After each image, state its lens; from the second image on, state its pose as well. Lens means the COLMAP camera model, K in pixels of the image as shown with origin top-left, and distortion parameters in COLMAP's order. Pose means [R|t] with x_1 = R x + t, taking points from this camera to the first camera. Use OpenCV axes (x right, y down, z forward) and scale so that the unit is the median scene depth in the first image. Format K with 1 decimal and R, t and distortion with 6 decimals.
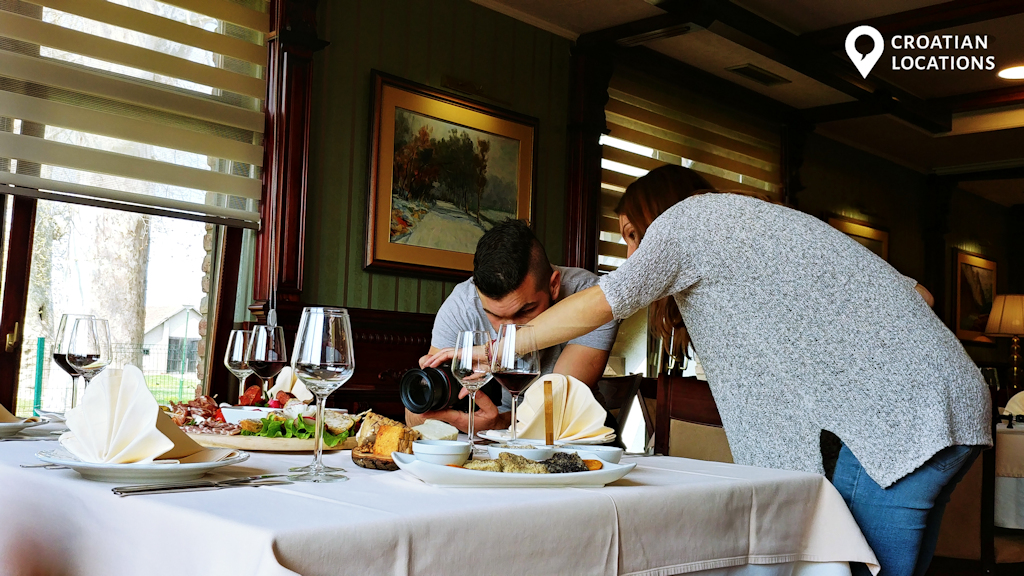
lens RADIAL K [[1070.5, 0, 512.0], [0, 1070.5, 288.0], [0, 0, 1]] dist [0.186497, -0.556066]
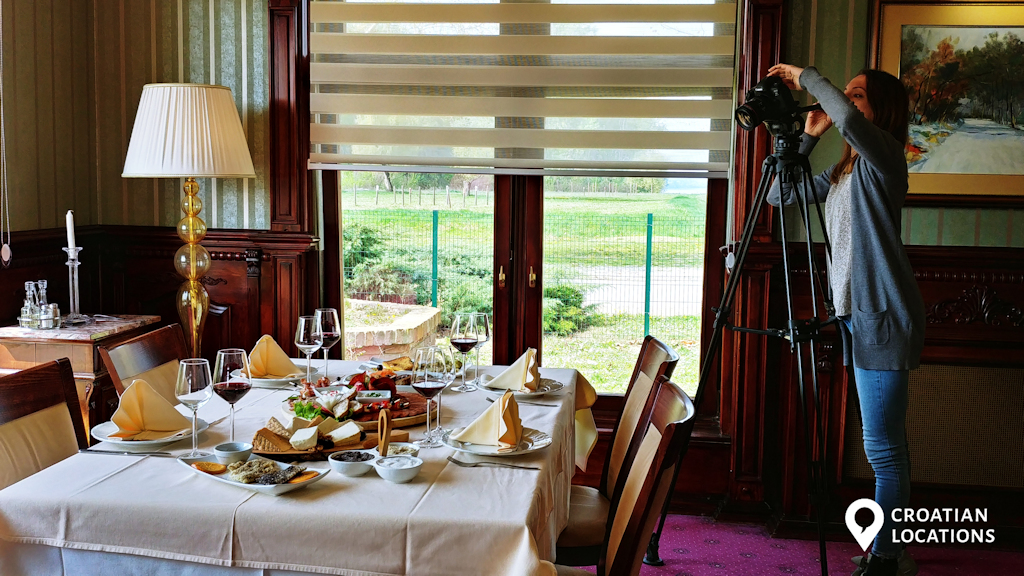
lens RADIAL K [[1070.5, 0, 512.0], [0, 1070.5, 288.0], [0, 0, 1]] dist [0.186497, -0.556066]
pose [[0.548718, 0.063344, -0.833604, 0.499279], [0.076474, 0.989142, 0.125502, -0.086797], [0.832502, -0.132614, 0.537916, 0.181940]]
